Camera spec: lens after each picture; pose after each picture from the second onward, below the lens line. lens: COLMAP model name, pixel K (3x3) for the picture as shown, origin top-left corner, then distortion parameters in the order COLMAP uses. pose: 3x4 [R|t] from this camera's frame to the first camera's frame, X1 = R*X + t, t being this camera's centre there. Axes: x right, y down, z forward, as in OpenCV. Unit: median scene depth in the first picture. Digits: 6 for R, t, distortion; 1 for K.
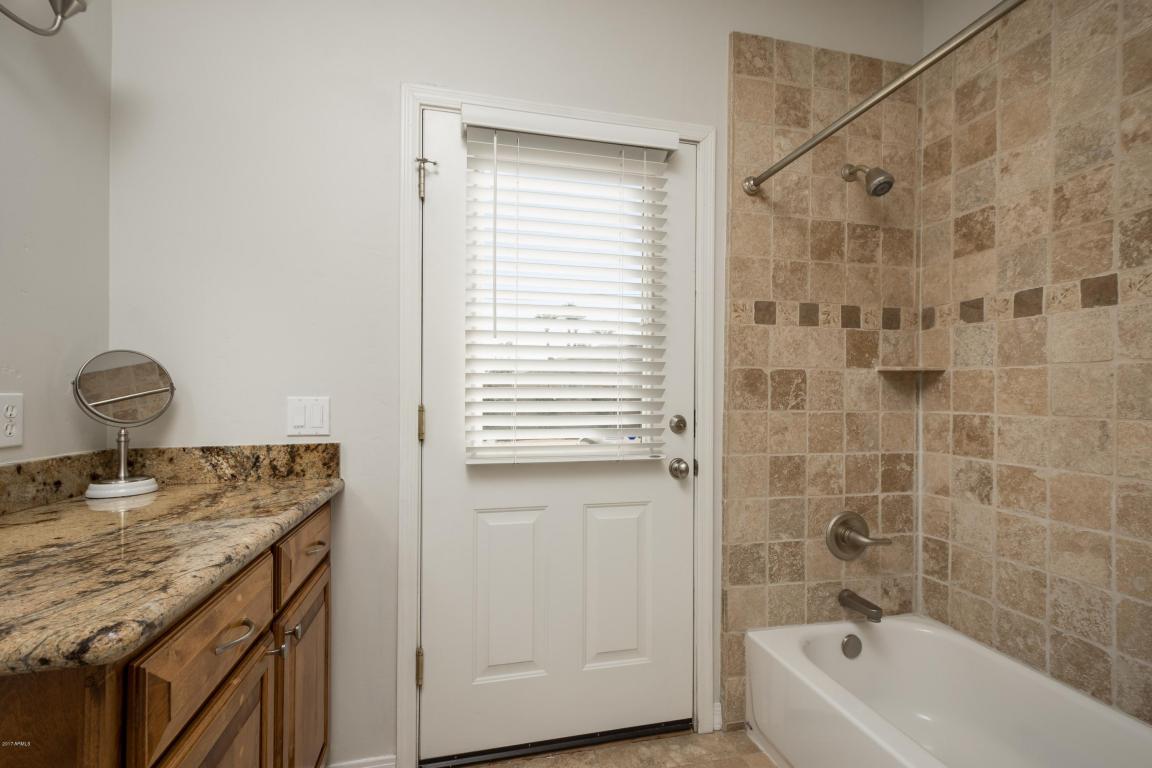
lens RADIAL K [[510.5, 0, 574.0], [0, 510.5, 396.0], [0, 0, 1]] dist [0.002983, 0.000463]
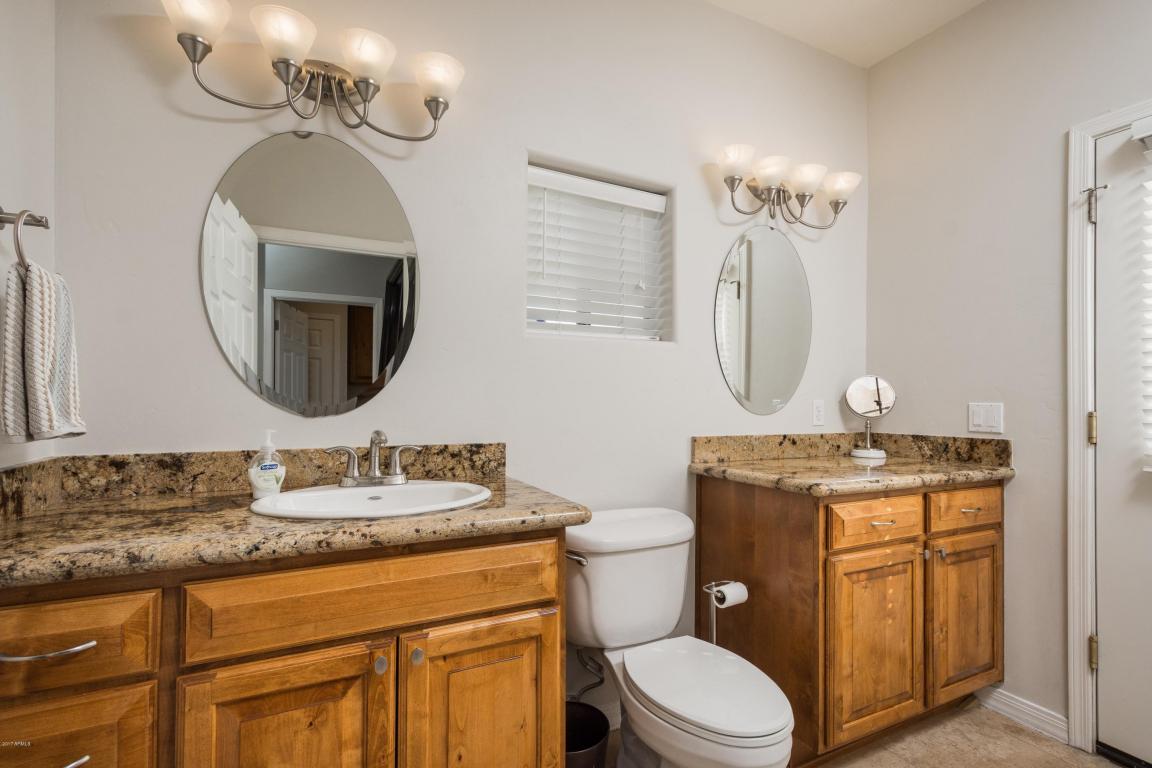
lens RADIAL K [[510.5, 0, 573.6], [0, 510.5, 394.6], [0, 0, 1]] dist [0.002983, 0.000463]
pose [[0.205990, -0.009467, -0.978508, 0.589125], [-0.003925, 0.999937, -0.010501, -0.003122], [0.978546, 0.006003, 0.205940, -0.338007]]
